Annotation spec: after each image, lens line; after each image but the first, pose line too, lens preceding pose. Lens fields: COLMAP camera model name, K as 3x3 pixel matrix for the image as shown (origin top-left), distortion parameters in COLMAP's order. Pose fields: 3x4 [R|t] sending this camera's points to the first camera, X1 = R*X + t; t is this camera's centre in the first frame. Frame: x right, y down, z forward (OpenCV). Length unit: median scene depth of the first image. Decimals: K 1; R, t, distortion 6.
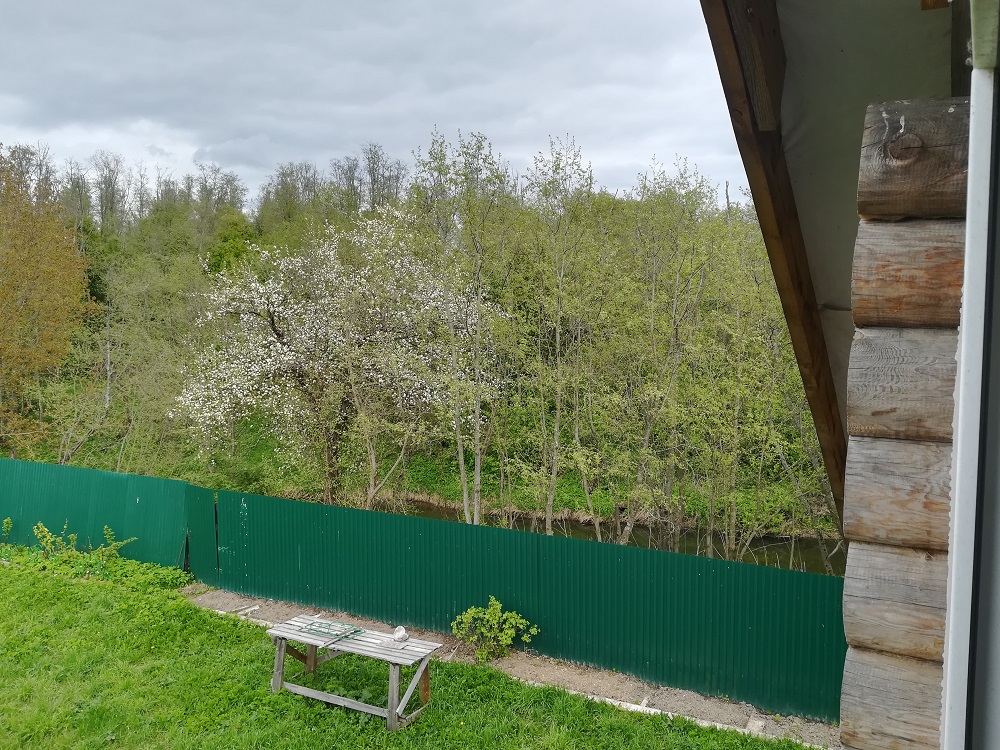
lens RADIAL K [[770.6, 0, 493.7], [0, 770.6, 377.4], [0, 0, 1]] dist [0.051166, -0.069731]
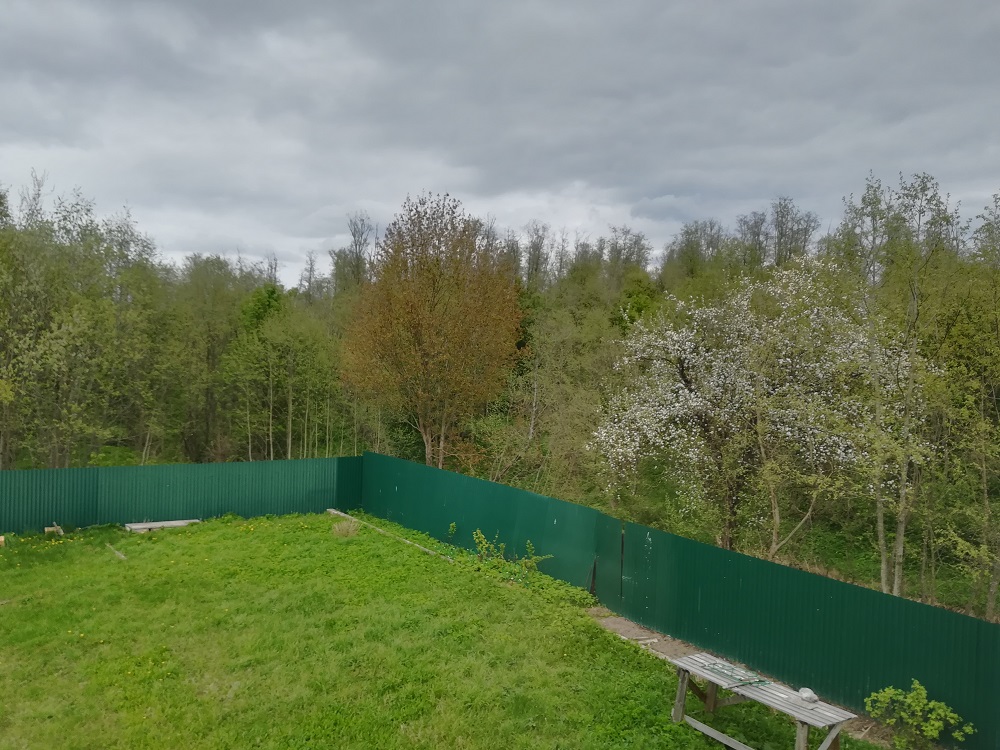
lens RADIAL K [[770.6, 0, 506.2], [0, 770.6, 374.4], [0, 0, 1]] dist [0.051166, -0.069731]
pose [[0.885830, 0.043924, -0.461926, -0.015980], [-0.078539, 0.995339, -0.055968, 0.013846], [0.457315, 0.085857, 0.885151, -0.032050]]
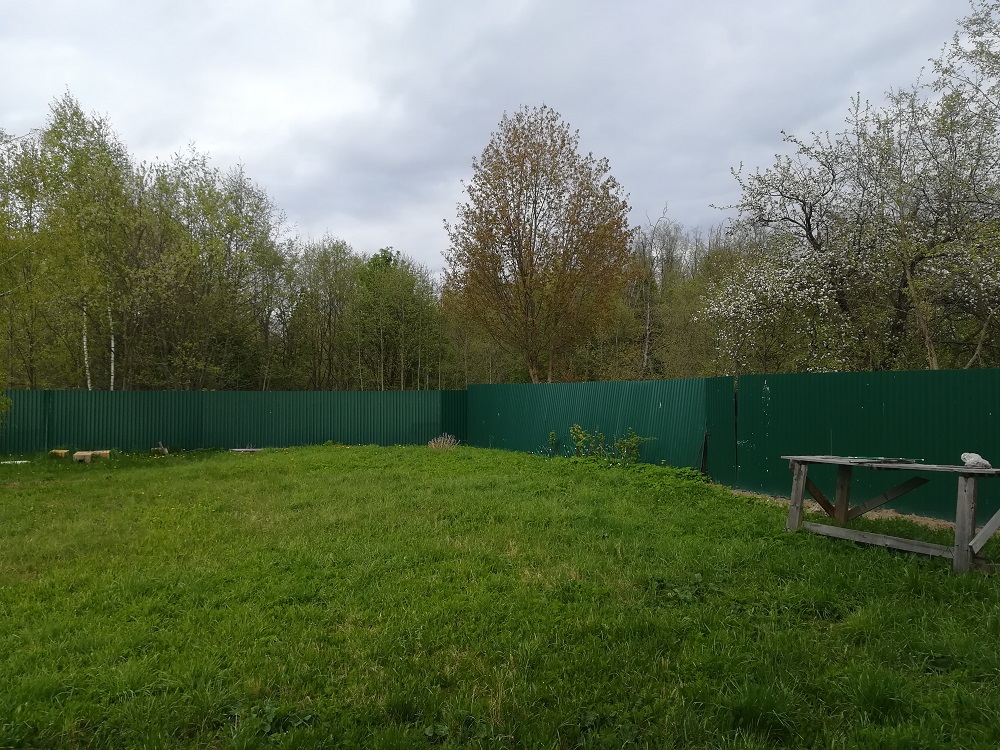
lens RADIAL K [[770.6, 0, 506.0], [0, 770.6, 374.8], [0, 0, 1]] dist [0.051166, -0.069731]
pose [[0.786884, -0.008907, -0.617037, -0.012236], [-0.058785, 0.994267, -0.089318, 0.207870], [0.614295, 0.106556, 0.781849, 0.113711]]
